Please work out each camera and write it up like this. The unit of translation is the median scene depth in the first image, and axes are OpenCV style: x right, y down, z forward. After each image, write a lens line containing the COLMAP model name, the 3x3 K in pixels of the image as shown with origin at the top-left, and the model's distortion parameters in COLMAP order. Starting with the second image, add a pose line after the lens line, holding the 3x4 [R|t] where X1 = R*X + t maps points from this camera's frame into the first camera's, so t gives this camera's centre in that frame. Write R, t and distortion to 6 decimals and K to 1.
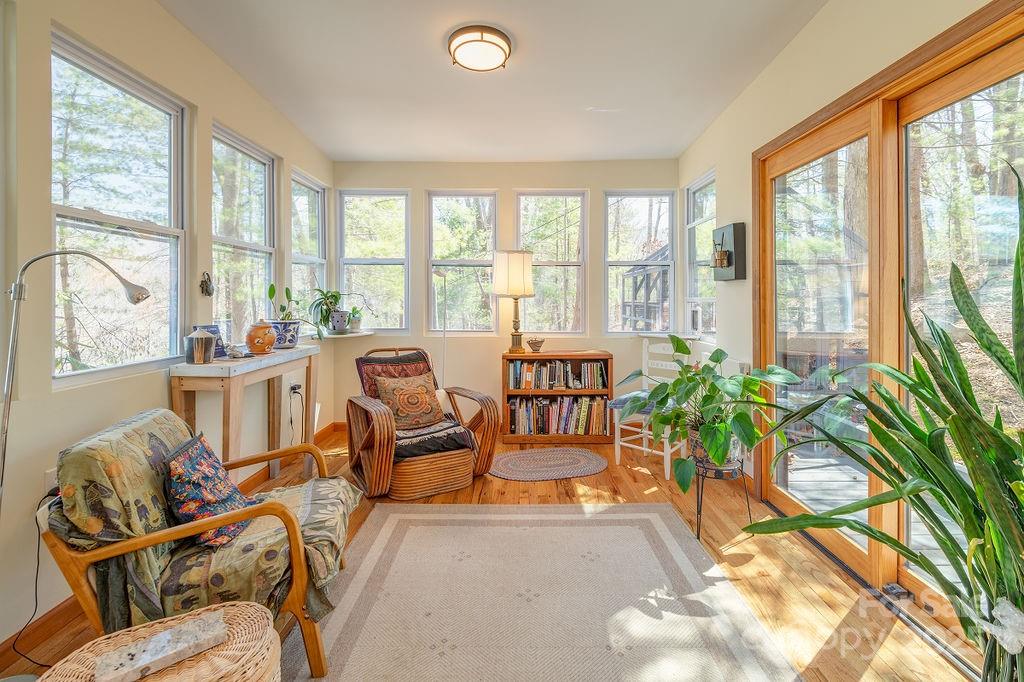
lens RADIAL K [[486.5, 0, 507.0], [0, 486.5, 309.0], [0, 0, 1]] dist [0.001102, -0.000565]
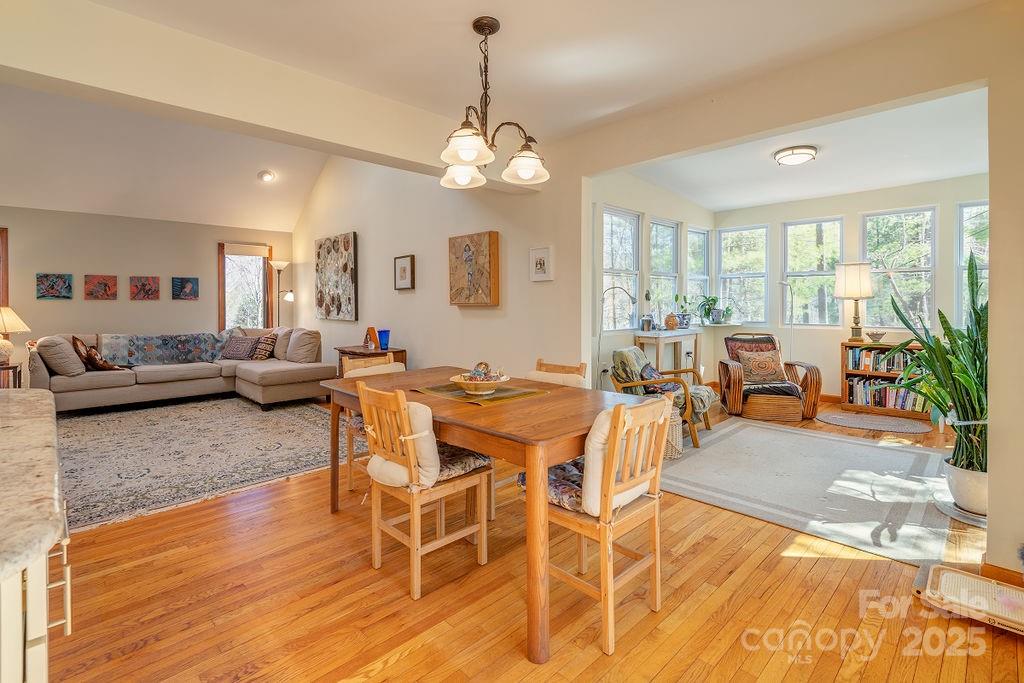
lens RADIAL K [[486.5, 0, 507.0], [0, 486.5, 309.5], [0, 0, 1]] dist [0.001102, -0.000565]
pose [[0.715051, 0.002910, -0.699066, 0.312476], [-0.005661, 0.999983, -0.001629, 0.013217], [0.699049, 0.005122, 0.715055, -0.691171]]
